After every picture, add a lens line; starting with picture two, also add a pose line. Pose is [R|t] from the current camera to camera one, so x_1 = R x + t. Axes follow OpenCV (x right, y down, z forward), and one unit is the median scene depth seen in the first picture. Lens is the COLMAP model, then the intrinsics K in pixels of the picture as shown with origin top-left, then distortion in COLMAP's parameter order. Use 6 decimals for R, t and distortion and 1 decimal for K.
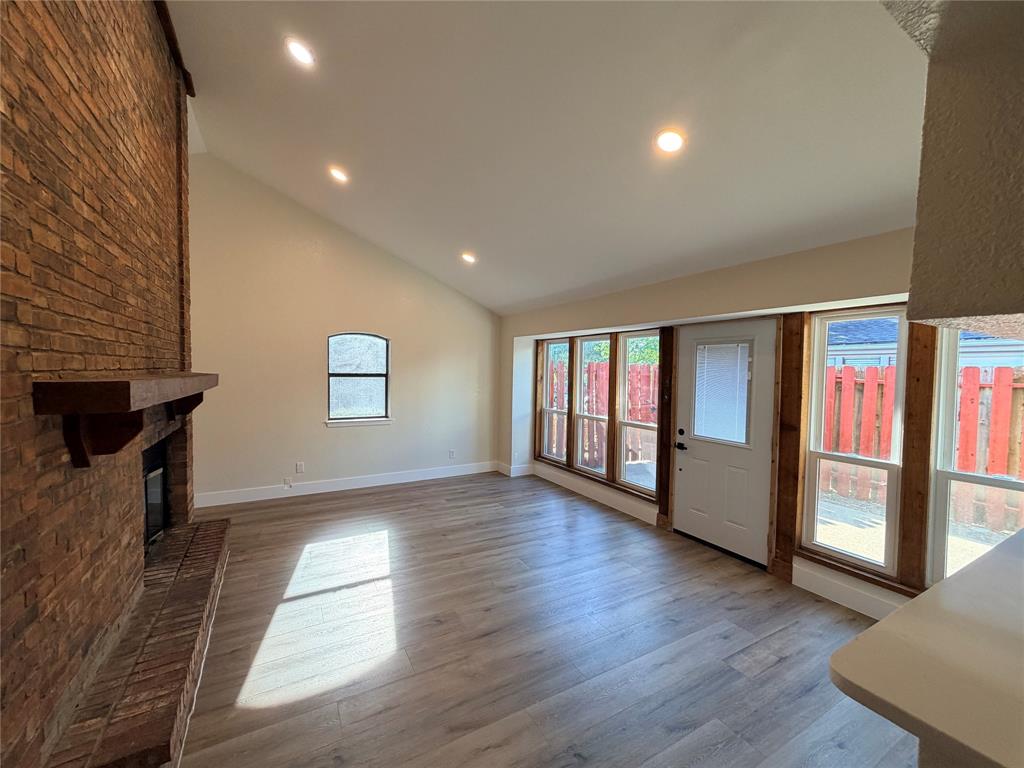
lens RADIAL K [[406.1, 0, 512.9], [0, 406.1, 388.1], [0, 0, 1]] dist [0.000404, 0.000134]
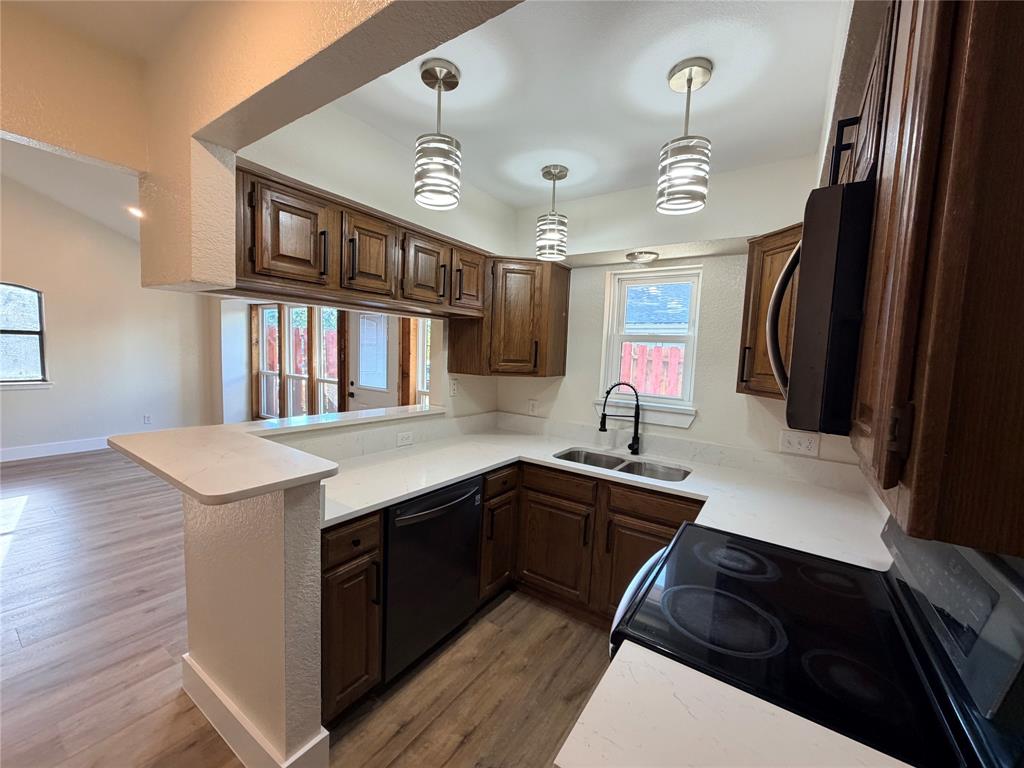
lens RADIAL K [[406.1, 0, 512.9], [0, 406.1, 388.1], [0, 0, 1]] dist [0.000404, 0.000134]
pose [[0.896910, -0.025268, 0.441490, 0.220339], [-0.002946, 0.998003, 0.063105, 0.029639], [-0.442203, -0.057900, 0.895044, -0.250105]]
